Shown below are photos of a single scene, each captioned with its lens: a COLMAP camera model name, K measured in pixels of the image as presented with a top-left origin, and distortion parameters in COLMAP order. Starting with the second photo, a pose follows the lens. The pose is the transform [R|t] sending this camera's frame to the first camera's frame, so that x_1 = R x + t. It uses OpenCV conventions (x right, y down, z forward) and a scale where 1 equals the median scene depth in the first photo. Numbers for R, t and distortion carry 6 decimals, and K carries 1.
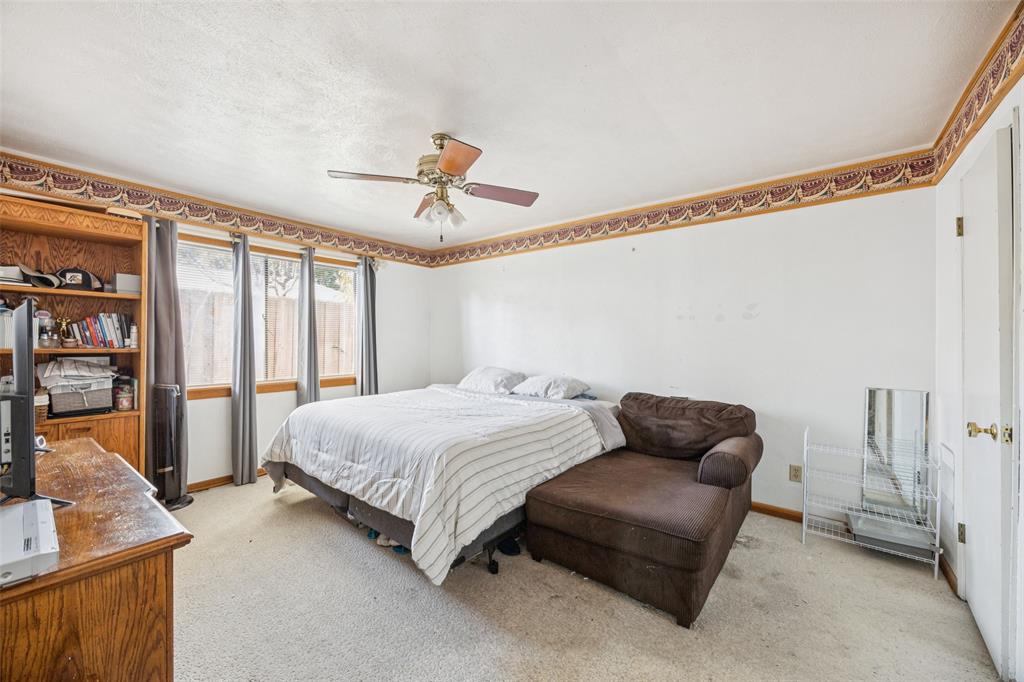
lens RADIAL K [[384.8, 0, 491.8], [0, 384.8, 340.9], [0, 0, 1]] dist [0.001024, 0.000140]
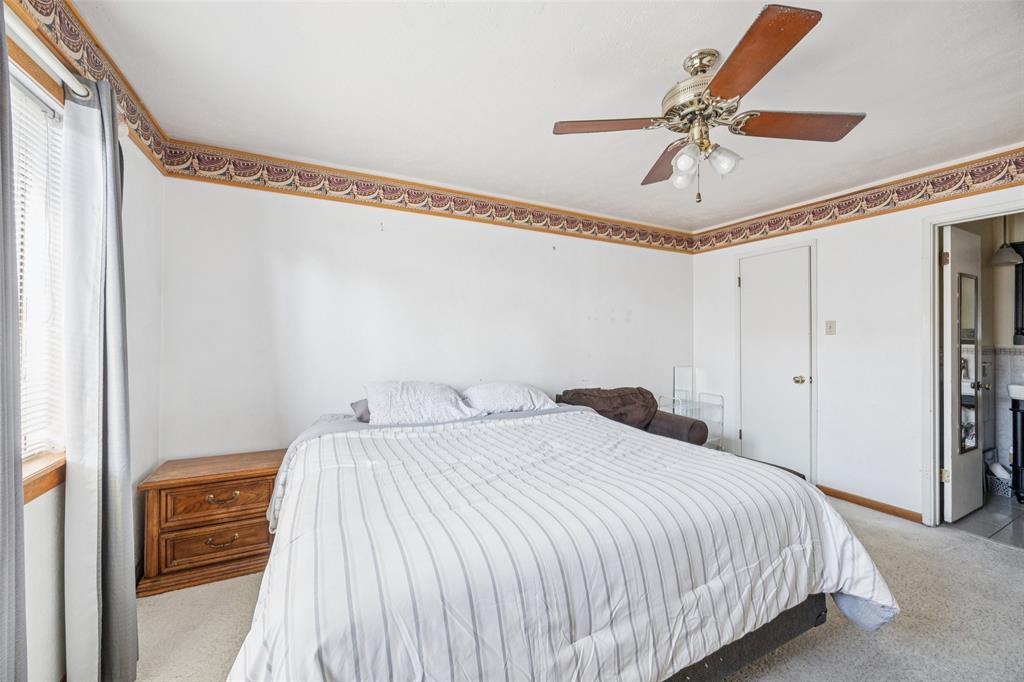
lens RADIAL K [[396.4, 0, 509.6], [0, 396.4, 342.4], [0, 0, 1]] dist [-0.003711, -0.000383]
pose [[0.397309, -0.016497, 0.917537, -0.861853], [0.000463, 0.999842, 0.017777, -0.013893], [-0.917685, -0.006638, 0.397253, 0.950034]]
